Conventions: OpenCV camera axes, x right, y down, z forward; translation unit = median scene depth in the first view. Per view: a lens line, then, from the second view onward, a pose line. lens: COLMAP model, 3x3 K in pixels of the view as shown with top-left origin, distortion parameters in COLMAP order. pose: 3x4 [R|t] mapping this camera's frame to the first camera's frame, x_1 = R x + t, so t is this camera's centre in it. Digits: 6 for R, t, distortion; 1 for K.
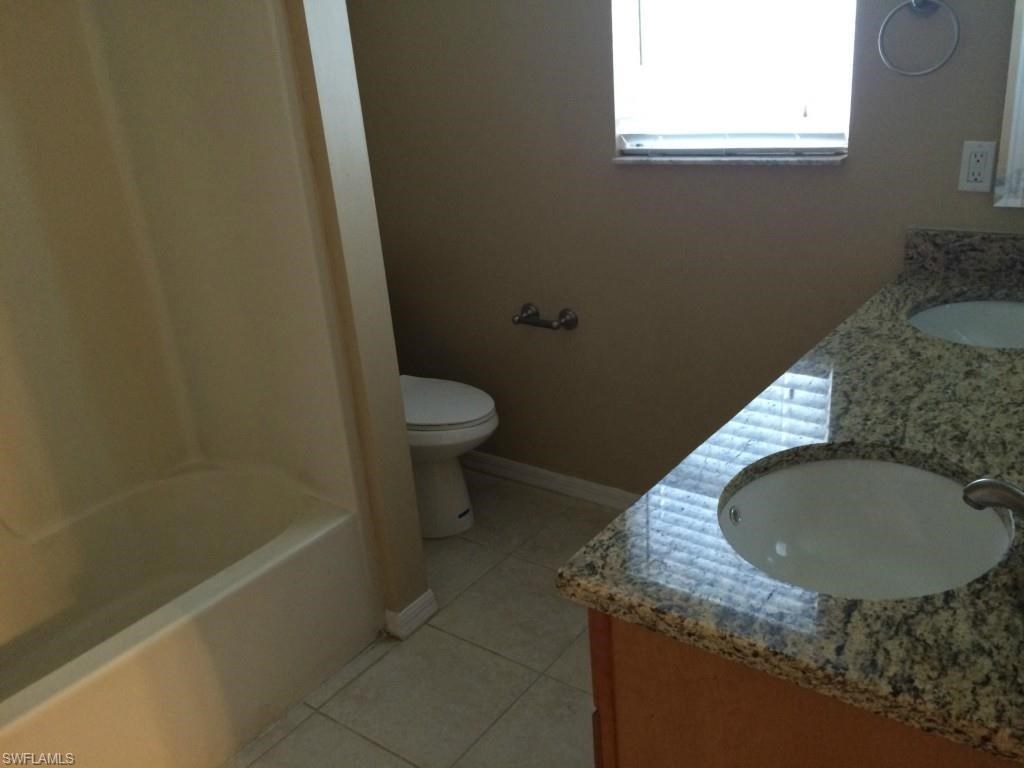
lens RADIAL K [[886.0, 0, 511.4], [0, 886.0, 383.8], [0, 0, 1]] dist [0.049190, -0.012140]
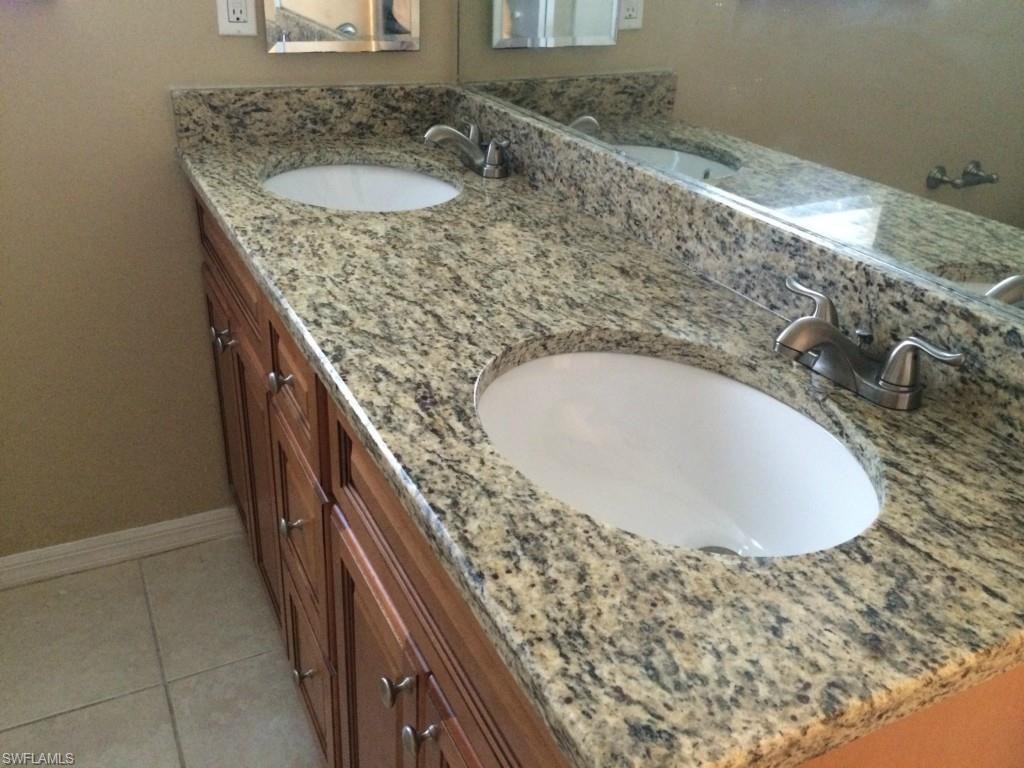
lens RADIAL K [[886.0, 0, 510.6], [0, 886.0, 382.1], [0, 0, 1]] dist [0.049190, -0.012140]
pose [[0.450290, -0.325017, 0.831626, -0.167825], [0.249985, 0.940037, 0.232030, -0.056778], [-0.857173, 0.103414, 0.504539, 0.499231]]
